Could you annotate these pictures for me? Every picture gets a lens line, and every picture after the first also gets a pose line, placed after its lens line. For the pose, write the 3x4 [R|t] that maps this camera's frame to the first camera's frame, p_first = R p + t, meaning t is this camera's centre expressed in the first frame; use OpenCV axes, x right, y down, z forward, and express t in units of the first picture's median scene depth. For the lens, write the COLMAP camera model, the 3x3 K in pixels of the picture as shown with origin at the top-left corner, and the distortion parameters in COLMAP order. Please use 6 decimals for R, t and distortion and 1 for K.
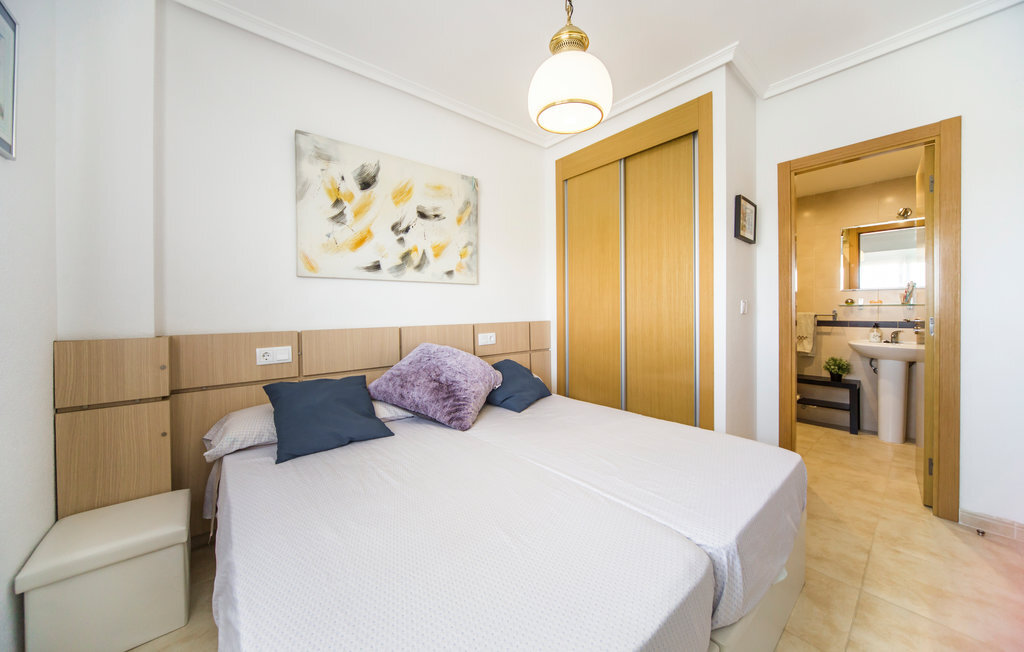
lens RADIAL K [[366.3, 0, 520.5], [0, 366.3, 314.0], [0, 0, 1]] dist [-0.008681, 0.000939]
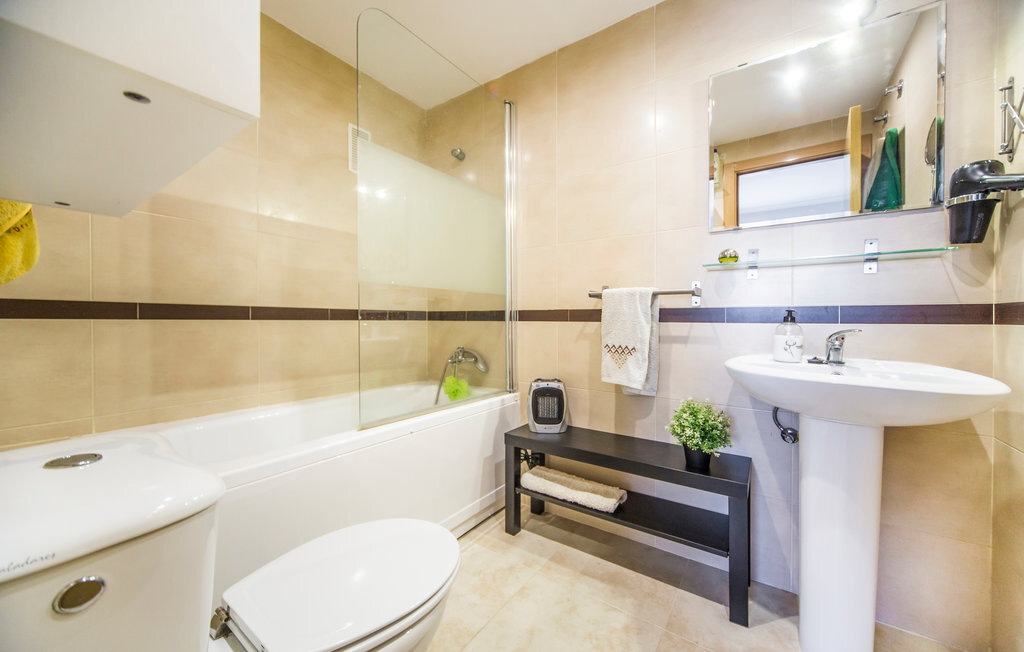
lens RADIAL K [[366.3, 0, 514.3], [0, 366.3, 318.4], [0, 0, 1]] dist [-0.008681, 0.000939]
pose [[0.976080, 0.005058, 0.217352, 0.239864], [-0.002814, 0.999940, -0.010631, 0.014507], [-0.217392, 0.009765, 0.976035, 0.268773]]
